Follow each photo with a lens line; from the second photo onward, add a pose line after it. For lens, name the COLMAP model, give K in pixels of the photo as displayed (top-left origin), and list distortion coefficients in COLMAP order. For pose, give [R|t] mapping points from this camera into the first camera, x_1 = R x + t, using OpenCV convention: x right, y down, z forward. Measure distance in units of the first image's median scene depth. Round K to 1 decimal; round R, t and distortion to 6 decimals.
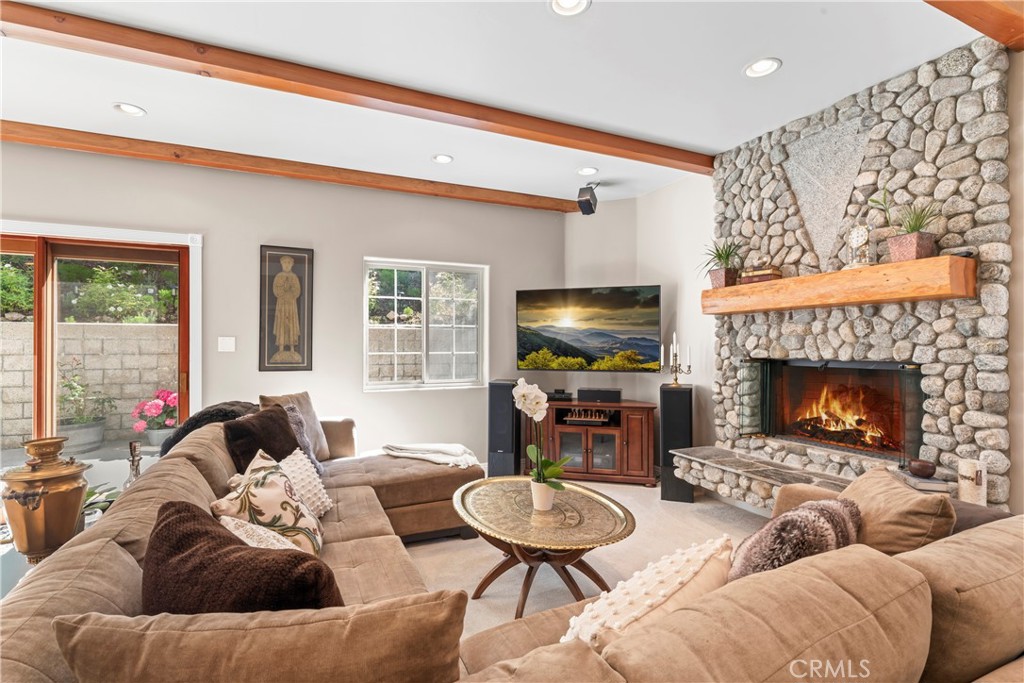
lens RADIAL K [[493.2, 0, 513.1], [0, 493.2, 340.6], [0, 0, 1]] dist [0.000572, 0.000055]
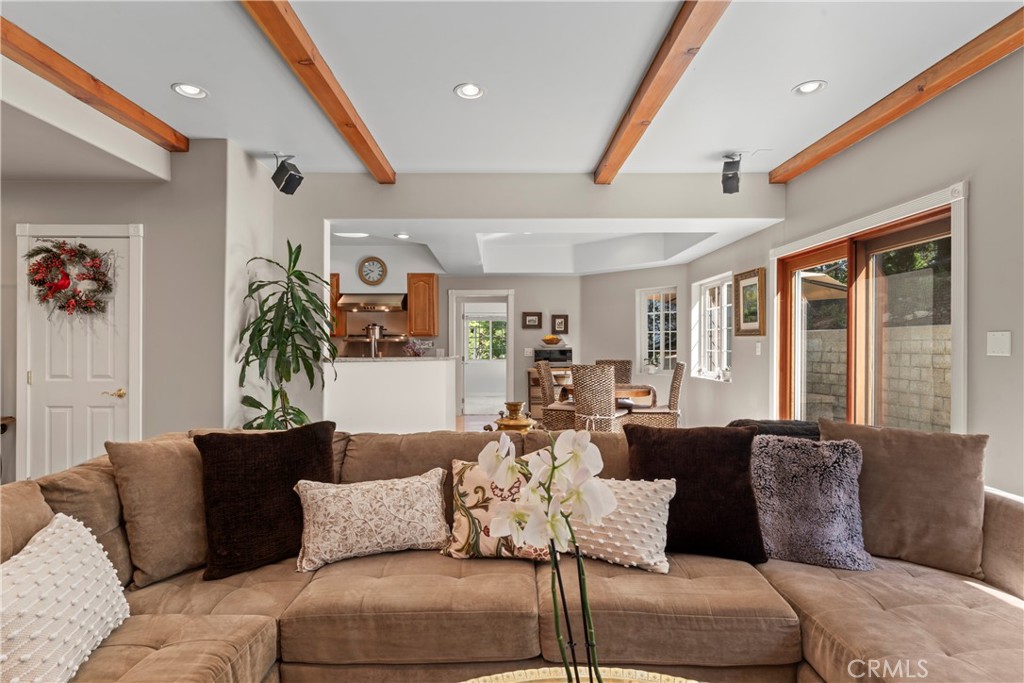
lens RADIAL K [[493.2, 0, 508.8], [0, 493.2, 342.5], [0, 0, 1]] dist [0.000572, 0.000055]
pose [[-0.395375, 0.004479, -0.918509, 0.273896], [0.003119, 0.999989, 0.003534, 0.002575], [0.918514, -0.001468, -0.395385, 0.798381]]
